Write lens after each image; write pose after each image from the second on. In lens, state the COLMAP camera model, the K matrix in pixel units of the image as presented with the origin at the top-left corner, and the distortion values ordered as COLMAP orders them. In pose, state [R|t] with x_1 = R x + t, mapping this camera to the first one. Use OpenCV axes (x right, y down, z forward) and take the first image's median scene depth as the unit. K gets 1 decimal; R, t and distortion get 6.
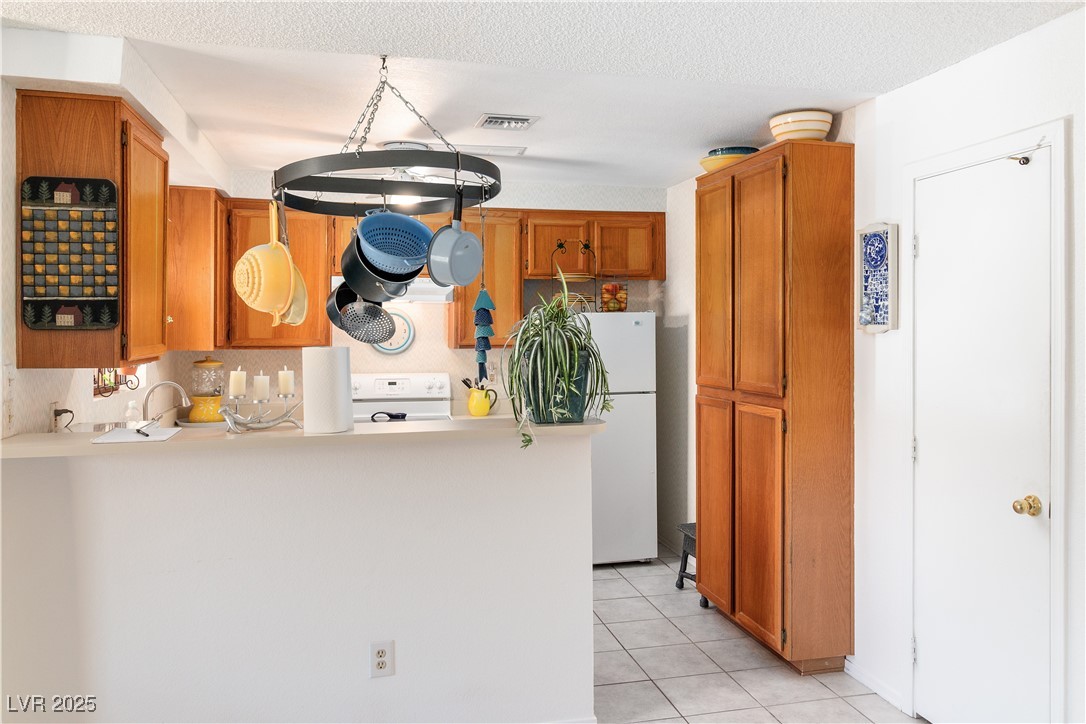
lens RADIAL K [[777.5, 0, 558.2], [0, 777.5, 325.5], [0, 0, 1]] dist [0.011086, -0.001408]
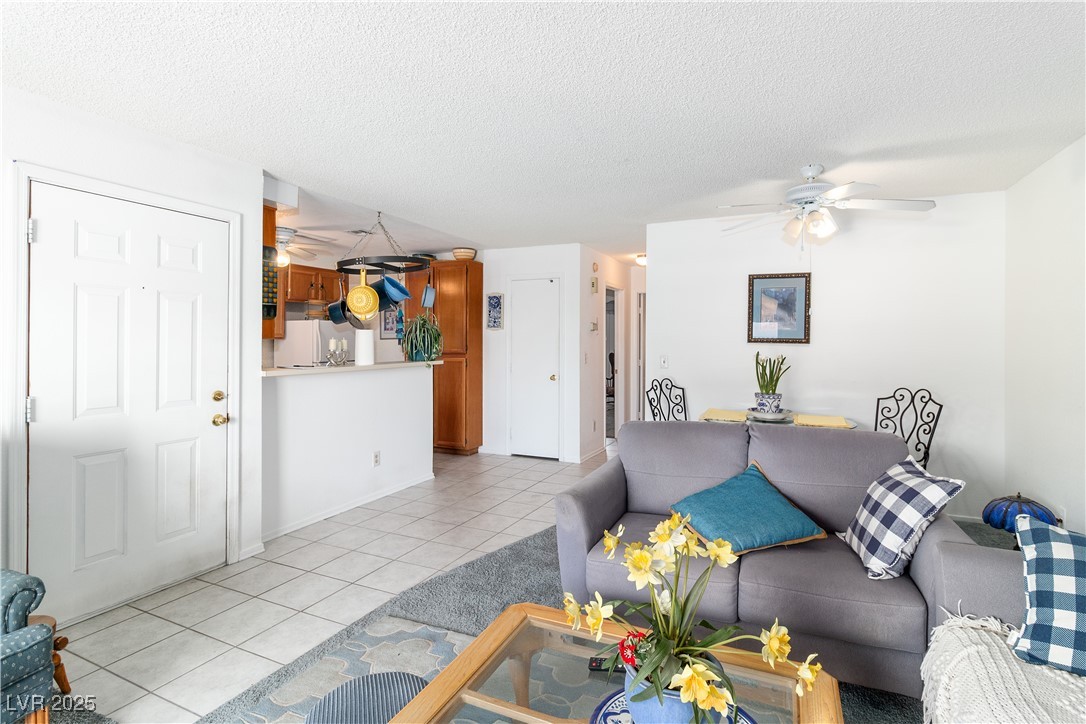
lens RADIAL K [[534.2, 0, 544.7], [0, 534.2, 340.9], [0, 0, 1]] dist [-0.003060, -0.004005]
pose [[0.624508, 0.001789, 0.781017, -1.025385], [-0.002774, 0.999996, -0.000072, 0.048468], [-0.781014, -0.002122, 0.624510, -0.388462]]
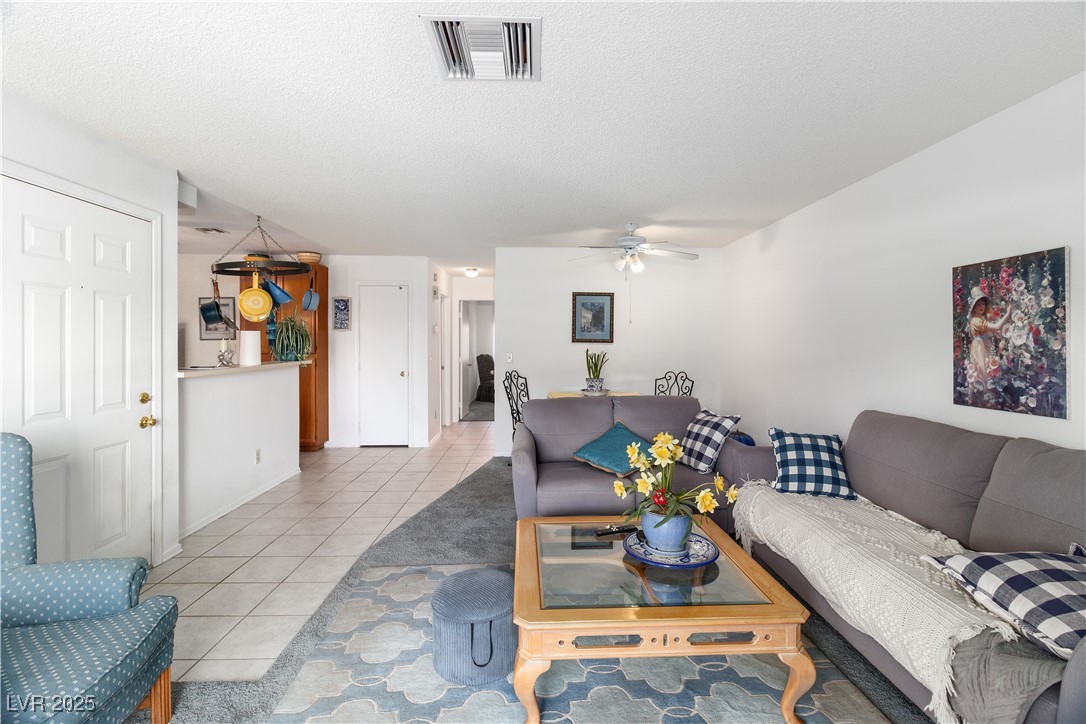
lens RADIAL K [[506.0, 0, 544.4], [0, 506.0, 346.2], [0, 0, 1]] dist [-0.004914, 0.000817]
pose [[0.209353, -0.009229, 0.977797, -1.381733], [-0.000536, 0.999954, 0.009553, 0.048254], [-0.977840, -0.002524, 0.209339, -0.207463]]
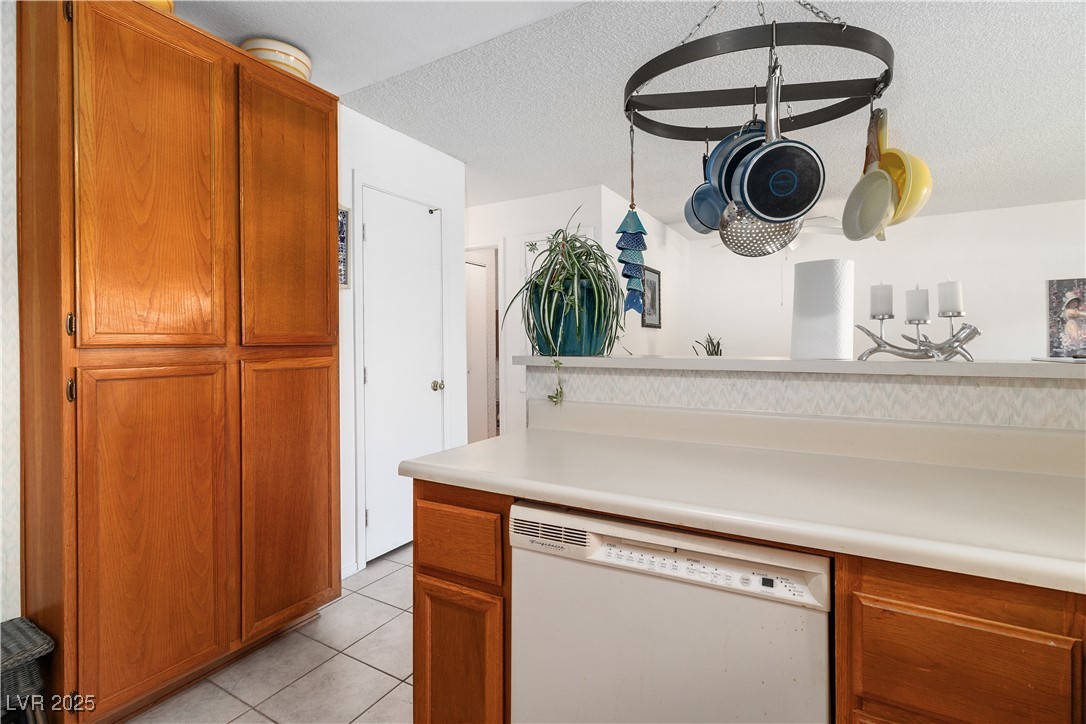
lens RADIAL K [[506.0, 0, 548.0], [0, 506.0, 344.0], [0, 0, 1]] dist [-0.004914, 0.000817]
pose [[-0.726603, 0.002194, 0.687054, -0.382018], [0.006539, 0.999972, 0.003722, 0.093451], [-0.687027, 0.007197, -0.726596, 1.326895]]
